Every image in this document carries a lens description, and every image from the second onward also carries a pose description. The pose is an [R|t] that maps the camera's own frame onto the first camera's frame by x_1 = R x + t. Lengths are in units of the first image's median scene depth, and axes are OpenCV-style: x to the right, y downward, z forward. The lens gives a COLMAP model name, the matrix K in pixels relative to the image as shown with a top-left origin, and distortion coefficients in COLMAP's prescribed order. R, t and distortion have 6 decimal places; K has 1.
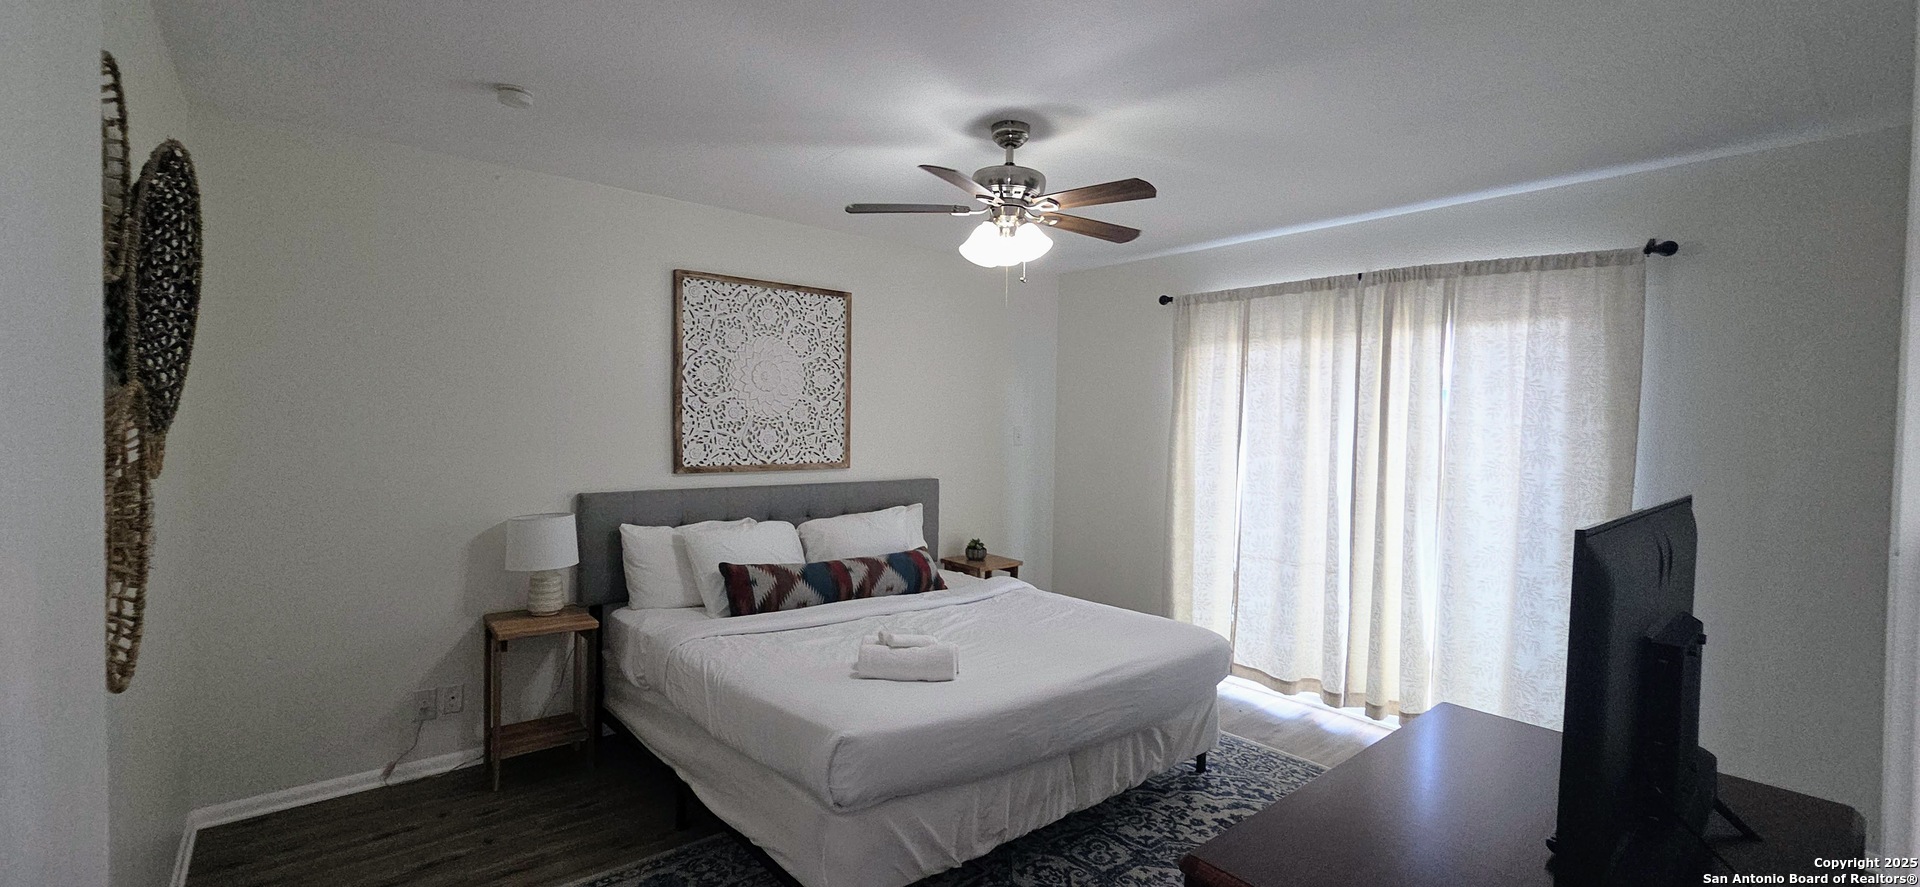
lens RADIAL K [[787.8, 0, 964.0], [0, 787.8, 443.6], [0, 0, 1]] dist [0.000443, 0.000071]
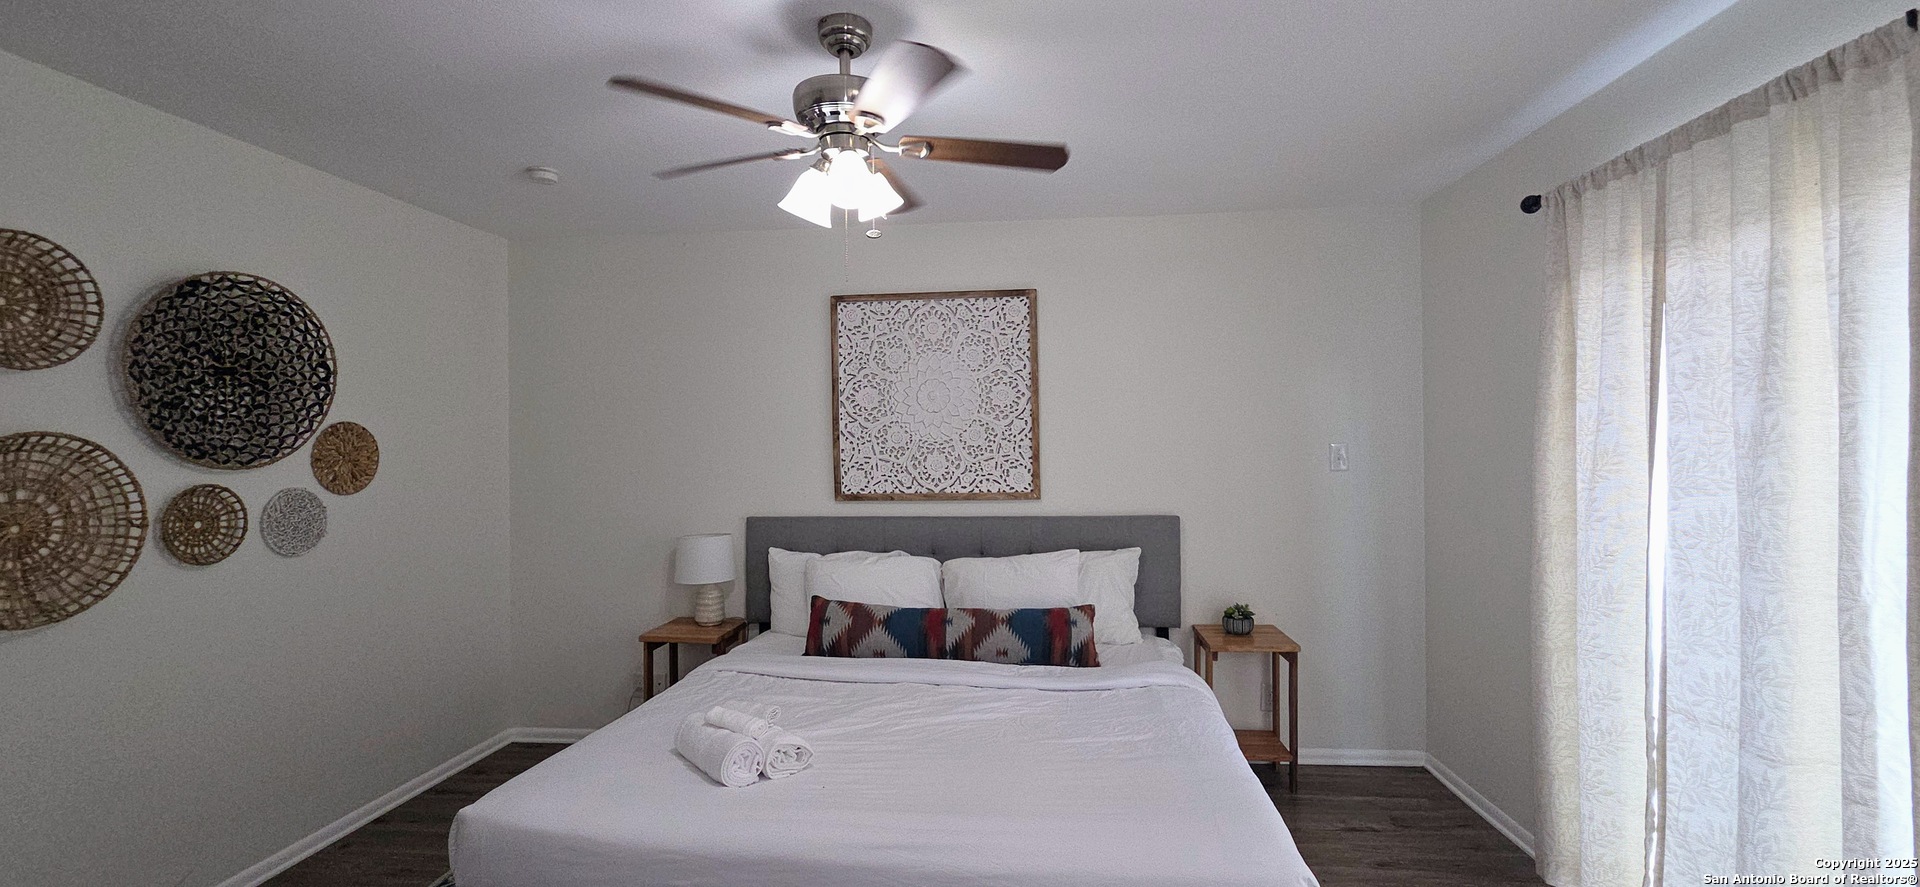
lens RADIAL K [[787.8, 0, 964.0], [0, 787.8, 443.6], [0, 0, 1]] dist [0.000443, 0.000071]
pose [[0.692544, -0.026635, -0.720884, 0.432476], [0.002881, 0.999412, -0.034158, 0.000684], [0.721370, 0.021579, 0.692213, 0.399092]]
